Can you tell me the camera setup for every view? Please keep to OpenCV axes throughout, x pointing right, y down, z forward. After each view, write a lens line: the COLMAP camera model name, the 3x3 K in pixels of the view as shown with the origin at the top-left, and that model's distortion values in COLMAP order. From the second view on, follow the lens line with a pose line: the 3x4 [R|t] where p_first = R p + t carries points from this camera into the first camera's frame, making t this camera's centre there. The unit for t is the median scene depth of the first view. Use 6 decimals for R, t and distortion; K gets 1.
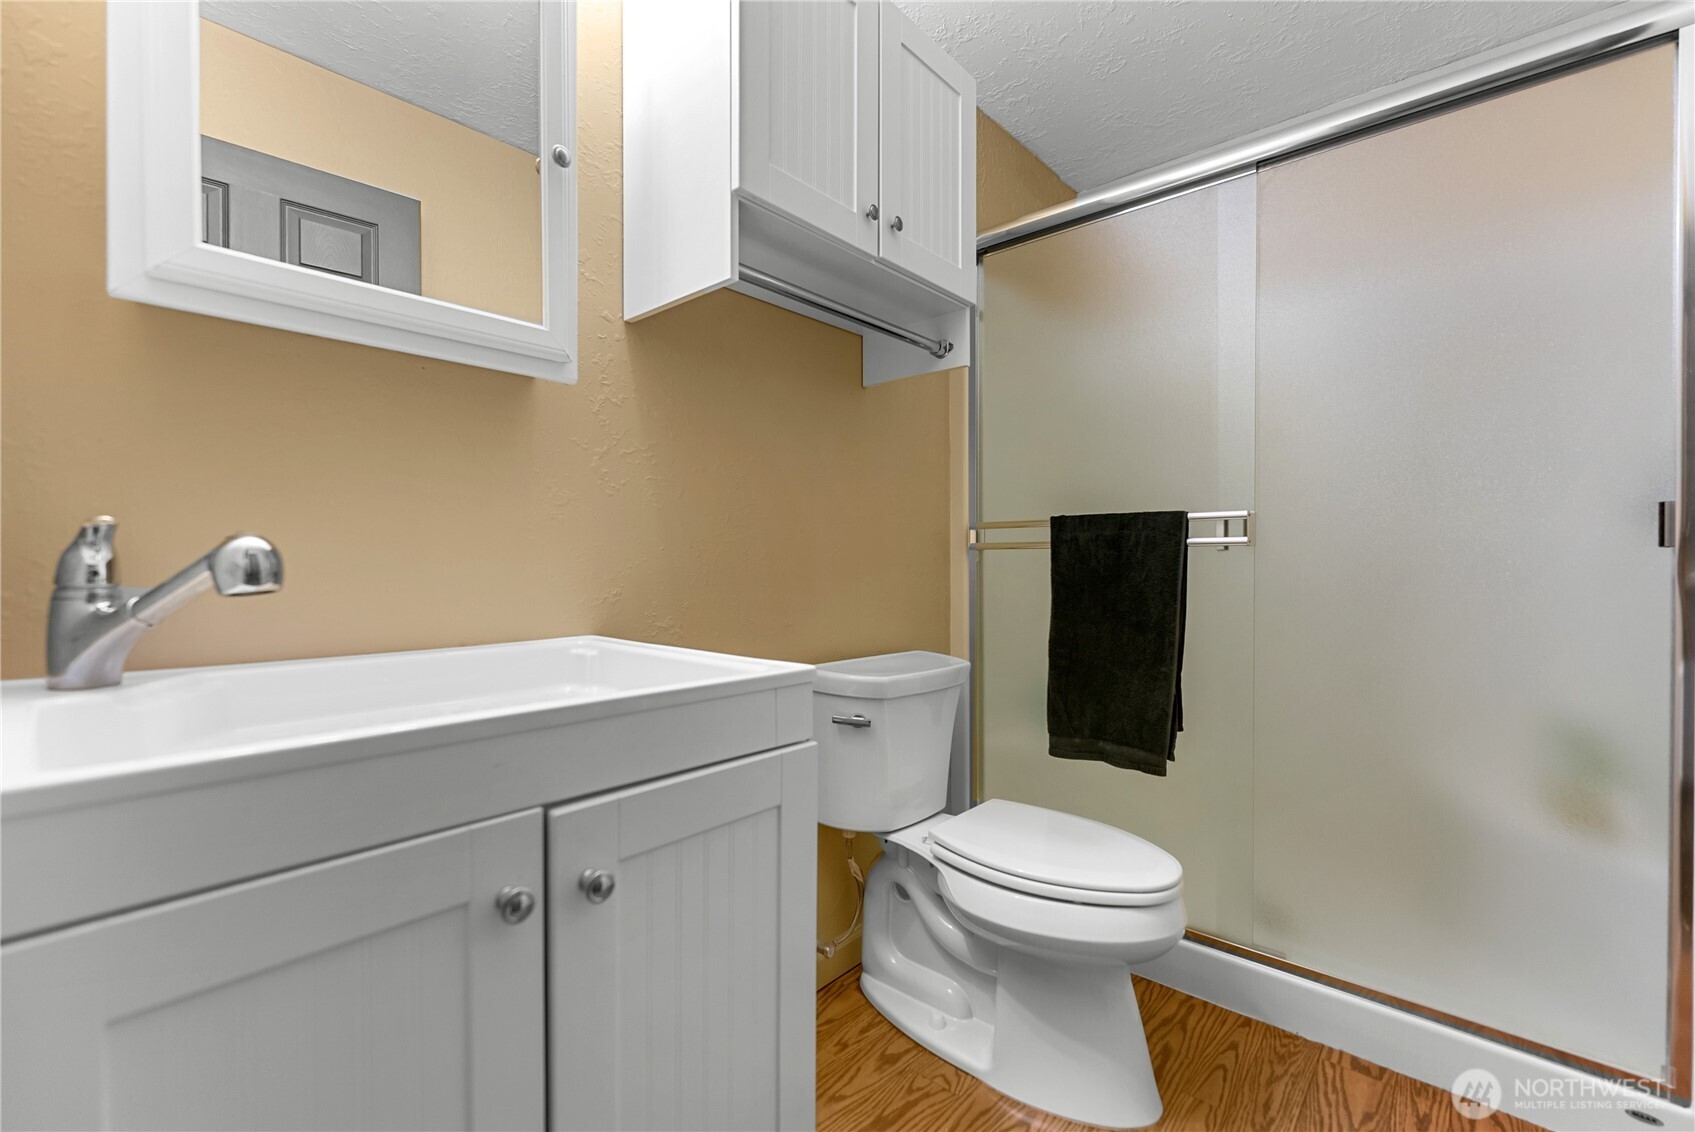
lens RADIAL K [[735.4, 0, 848.7], [0, 735.4, 566.1], [0, 0, 1]] dist [0.000402, 0.000072]
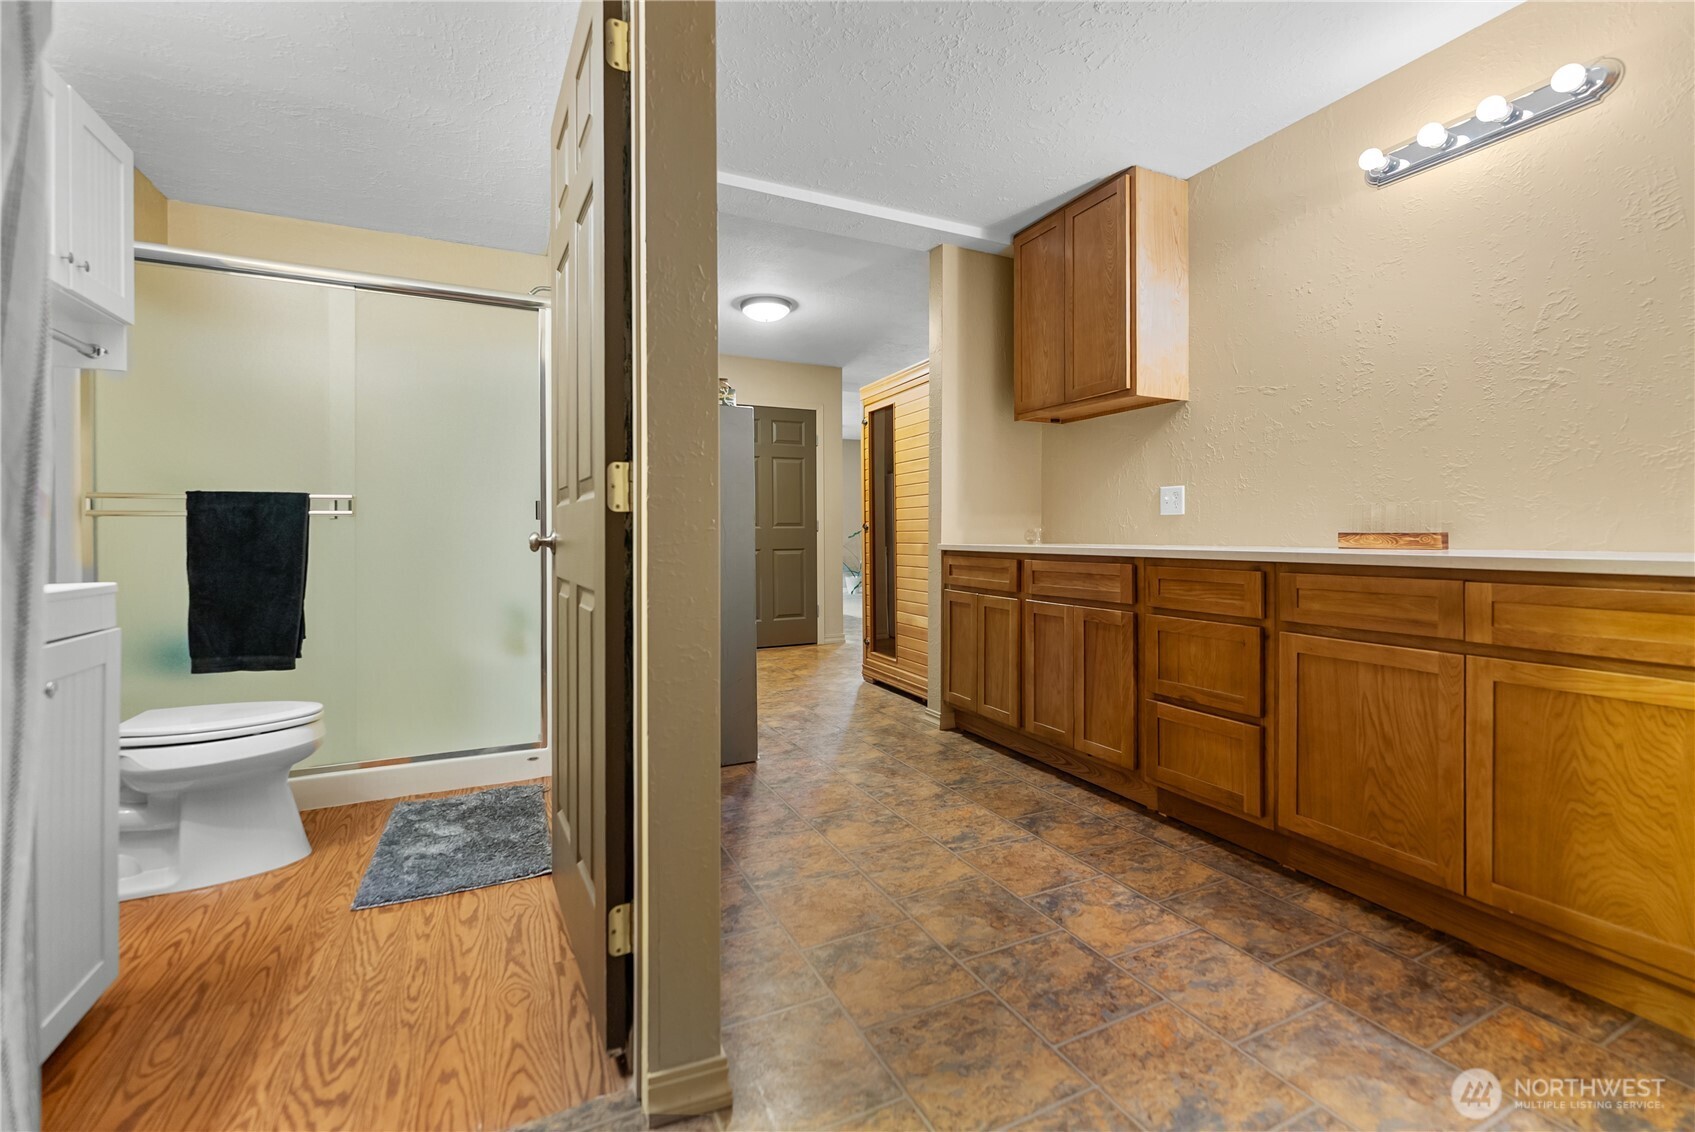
lens RADIAL K [[714.9, 0, 835.1], [0, 714.9, 535.4], [0, 0, 1]] dist [0.001251, 0.000160]
pose [[0.396479, -0.003856, 0.918036, -0.468024], [0.013520, 0.999907, -0.001639, 0.030114], [-0.917944, 0.013062, 0.396495, -0.590934]]
